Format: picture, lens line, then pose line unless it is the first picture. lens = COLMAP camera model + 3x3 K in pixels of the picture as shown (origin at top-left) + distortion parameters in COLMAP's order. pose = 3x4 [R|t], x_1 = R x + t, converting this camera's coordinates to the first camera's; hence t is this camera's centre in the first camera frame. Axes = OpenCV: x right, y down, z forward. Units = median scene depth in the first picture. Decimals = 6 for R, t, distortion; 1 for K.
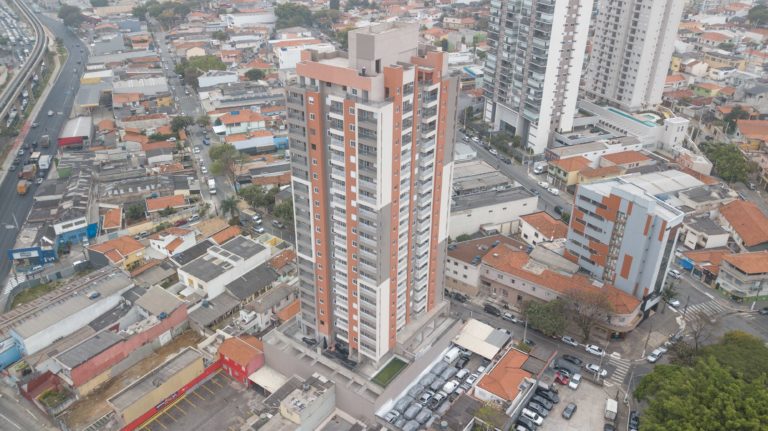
lens RADIAL K [[580.4, 0, 379.7], [0, 580.4, 219.6], [0, 0, 1]] dist [0.013786, 0.002603]
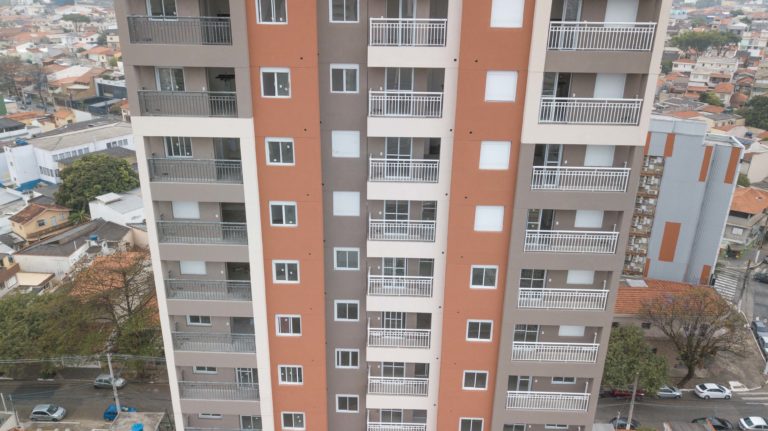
lens RADIAL K [[580.4, 0, 379.7], [0, 580.4, 219.6], [0, 0, 1]] dist [0.013786, 0.002603]
pose [[0.816156, -0.209872, 0.538371, -0.109434], [0.269164, 0.962535, -0.032823, -0.003956], [-0.511313, 0.171699, 0.842068, 0.426476]]
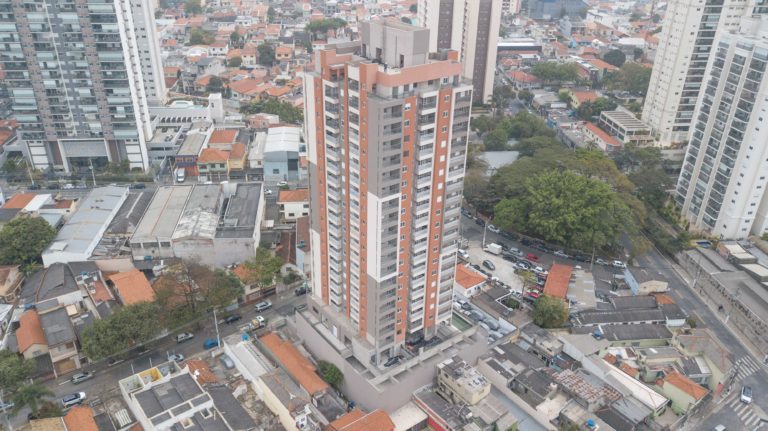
lens RADIAL K [[580.4, 0, 379.7], [0, 580.4, 219.6], [0, 0, 1]] dist [0.013786, 0.002603]
pose [[0.274804, -0.446665, 0.851454, -0.523809], [0.446225, 0.843652, 0.298555, -0.178075], [-0.851684, 0.297896, 0.431152, 0.333199]]
